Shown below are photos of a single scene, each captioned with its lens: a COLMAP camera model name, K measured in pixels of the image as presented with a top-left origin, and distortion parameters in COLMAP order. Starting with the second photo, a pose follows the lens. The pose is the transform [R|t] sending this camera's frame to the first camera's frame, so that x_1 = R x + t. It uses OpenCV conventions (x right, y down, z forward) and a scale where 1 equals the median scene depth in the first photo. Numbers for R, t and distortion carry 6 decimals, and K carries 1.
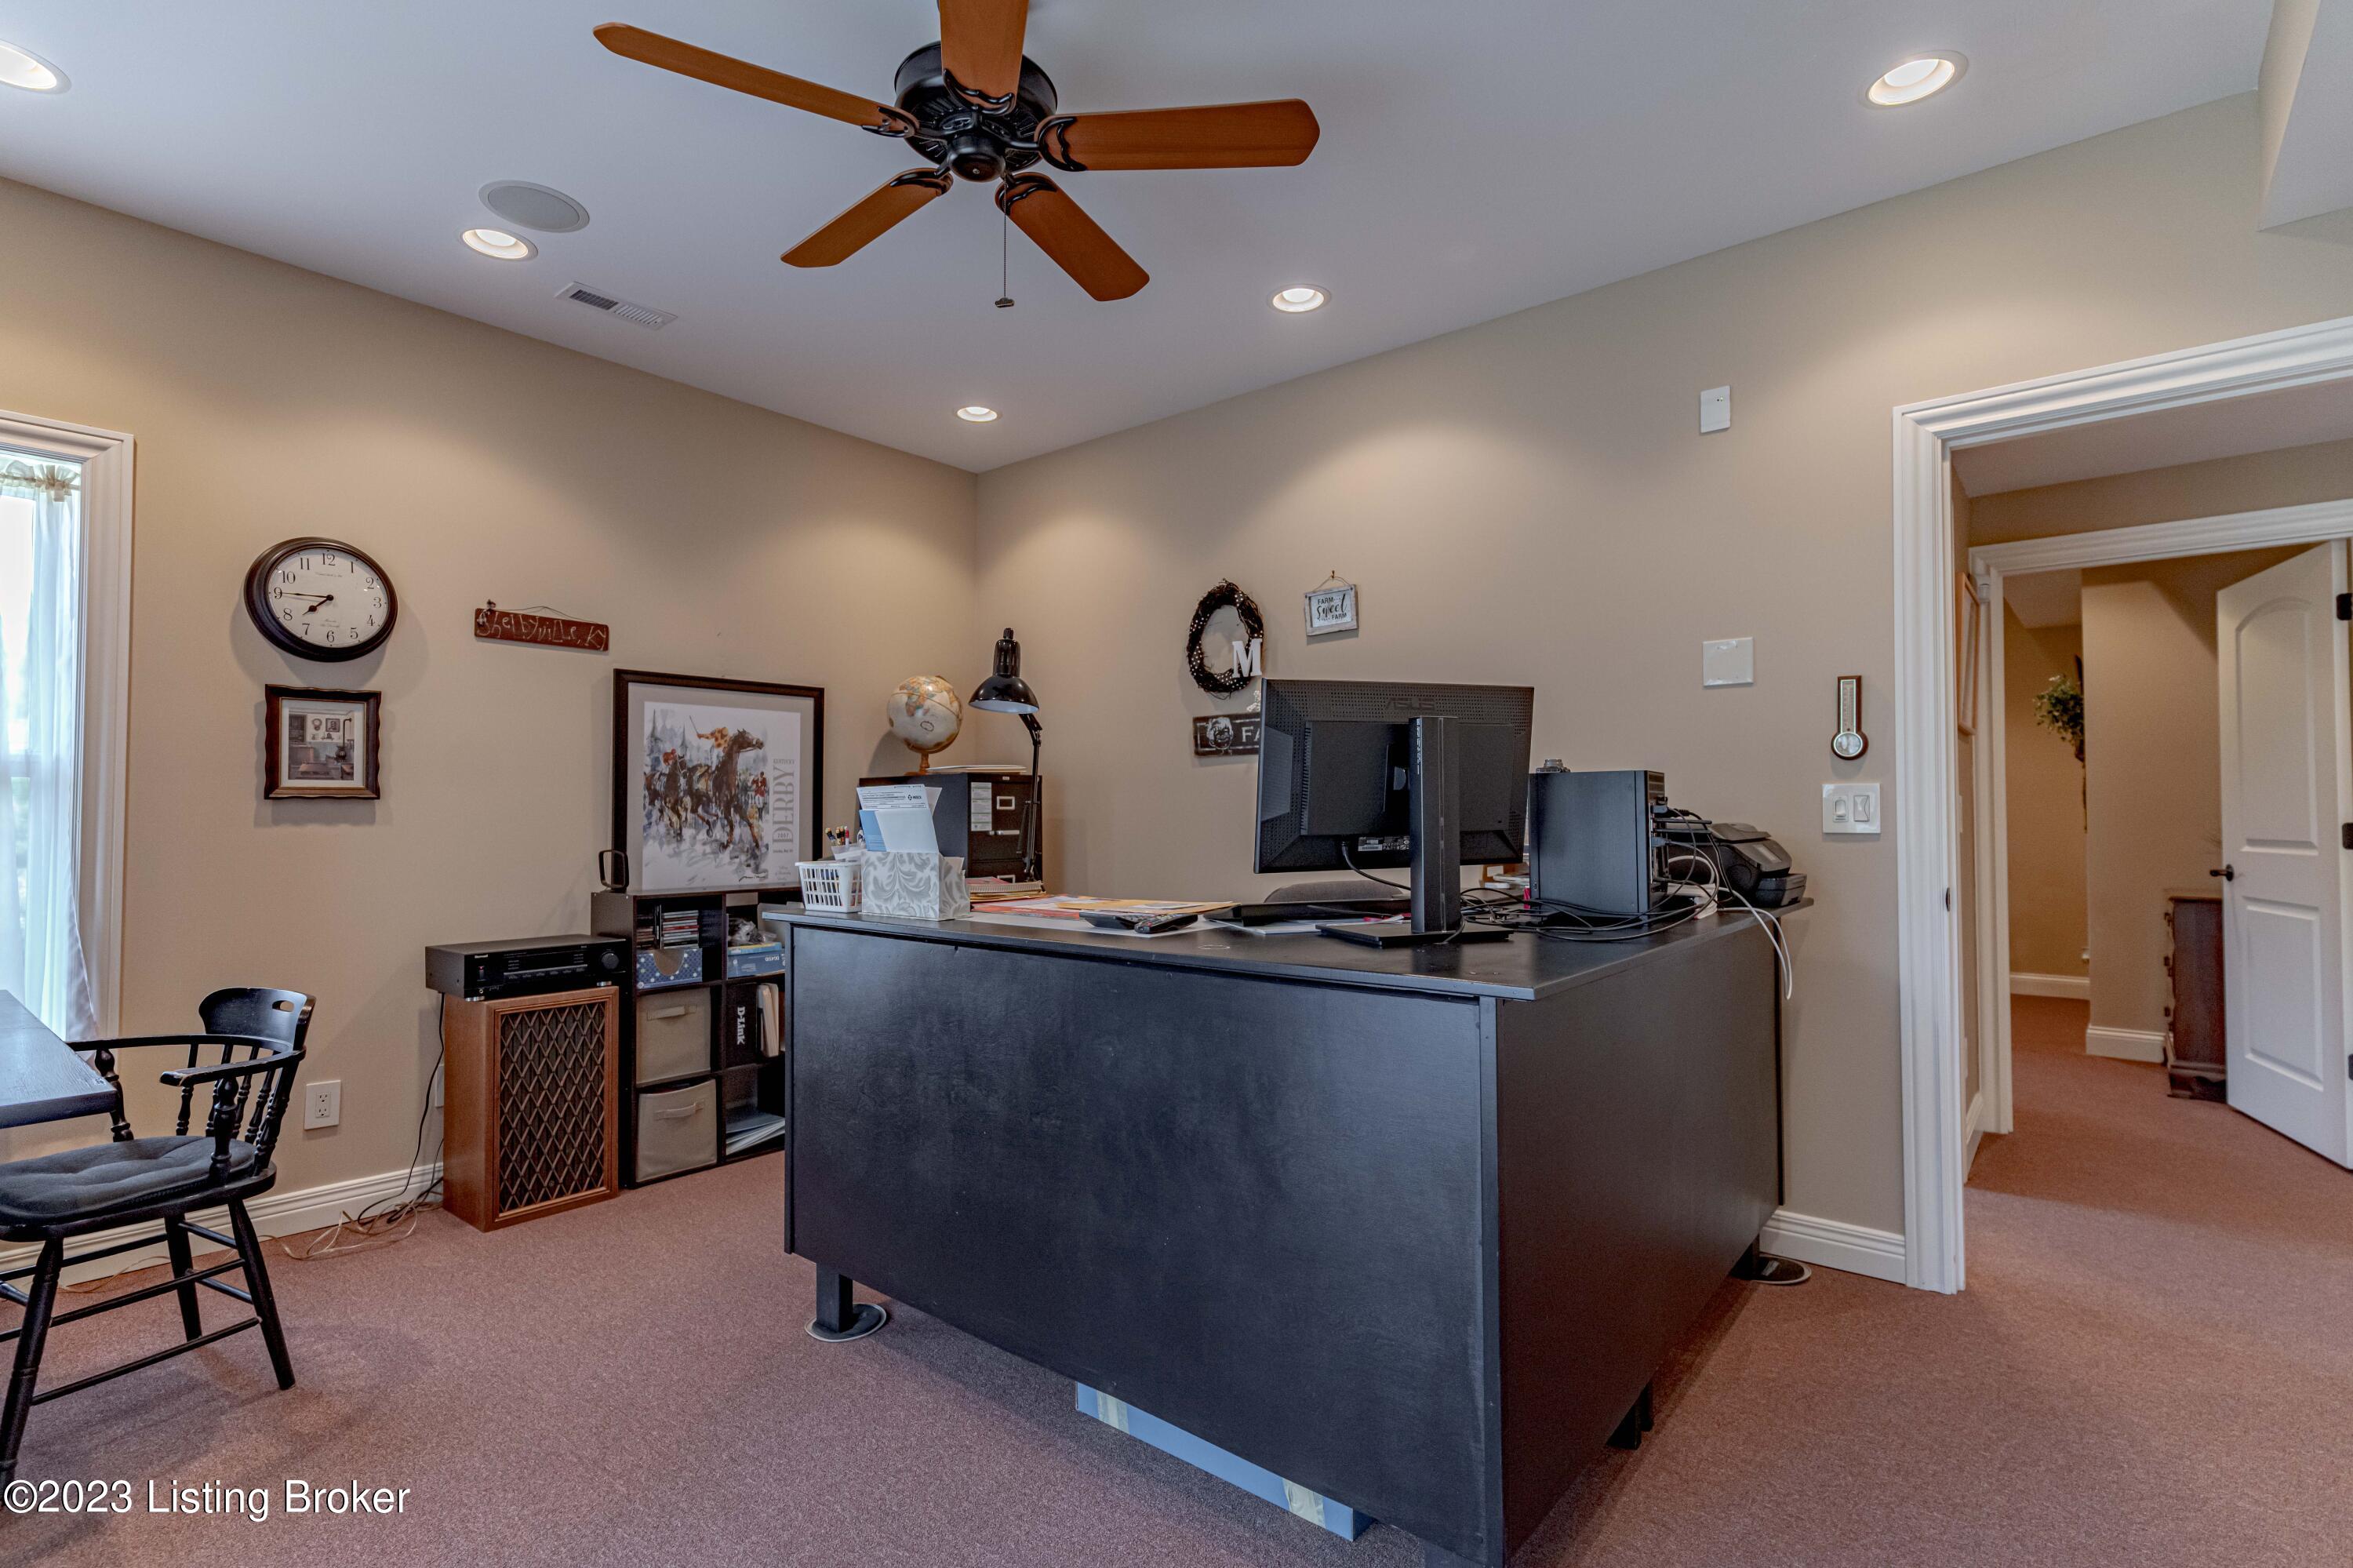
lens RADIAL K [[1133.2, 0, 1169.6], [0, 1133.2, 805.5], [0, 0, 1]] dist [0.009632, -0.000984]
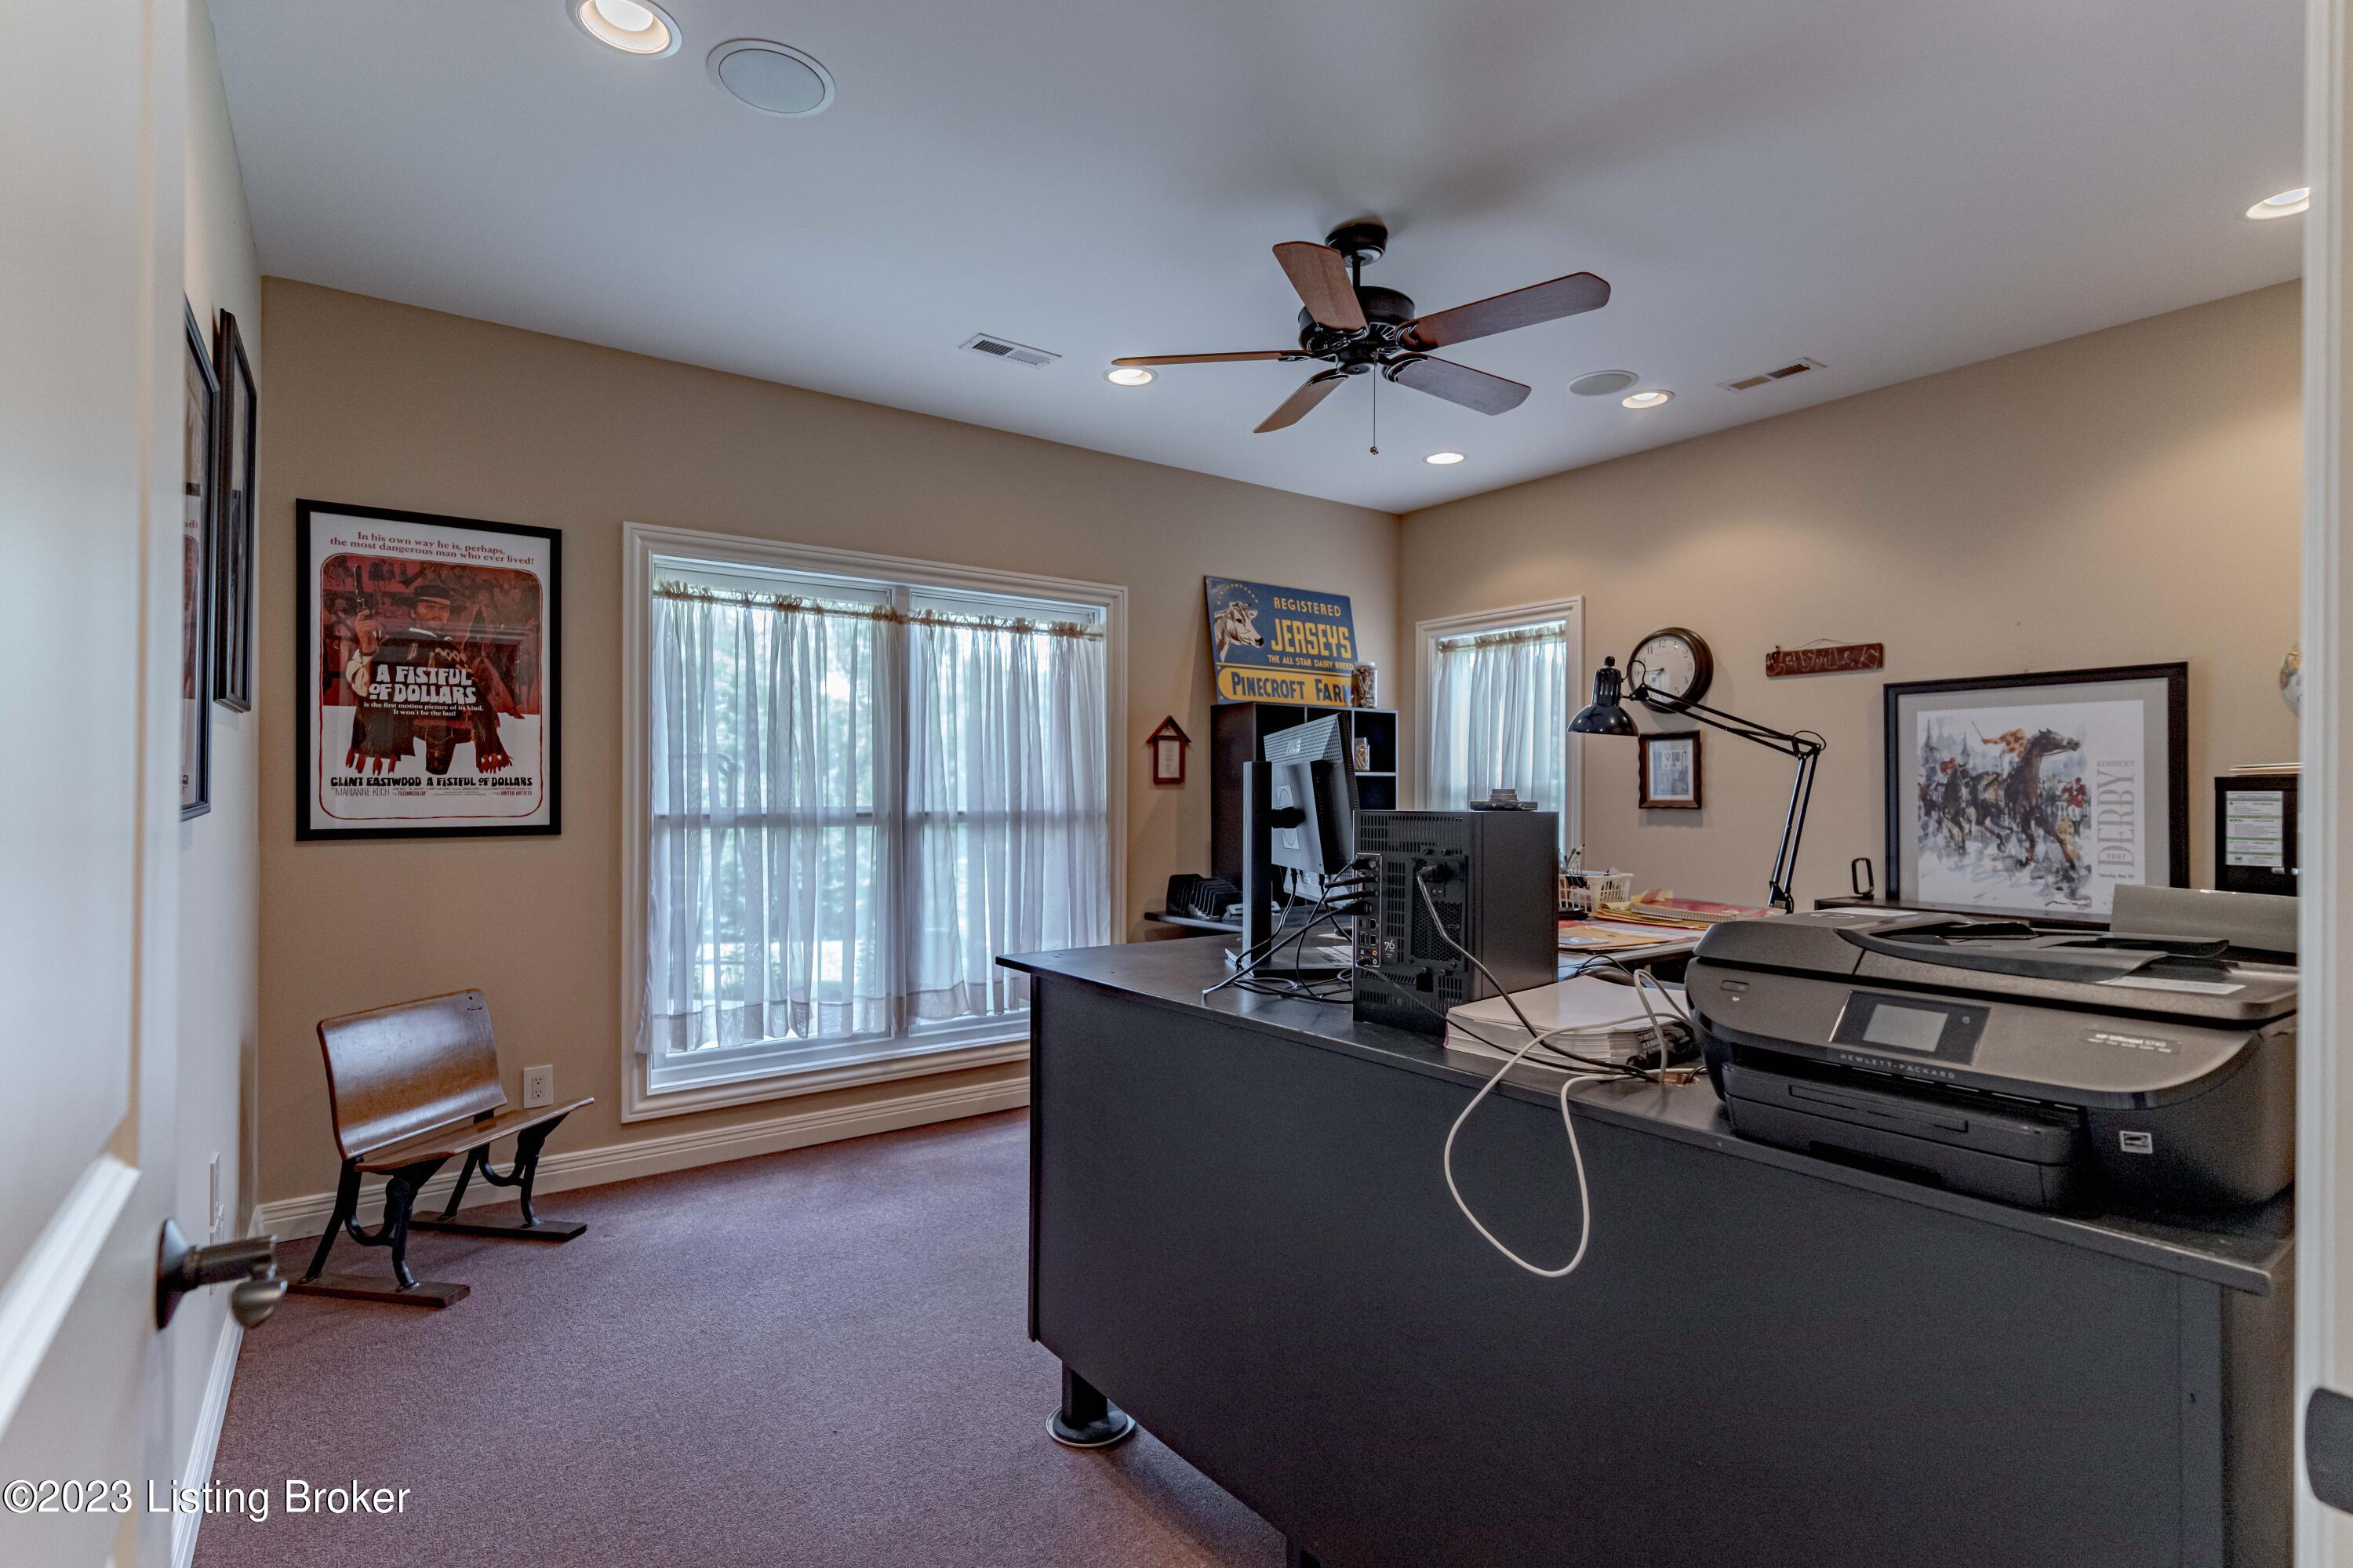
lens RADIAL K [[1133.2, 0, 1171.2], [0, 1133.2, 780.8], [0, 0, 1]] dist [0.009632, -0.000984]
pose [[-0.242143, -0.007003, -0.970215, 0.642673], [0.005854, 0.999945, -0.008679, -0.025401], [0.970223, -0.007781, -0.242089, 0.586554]]
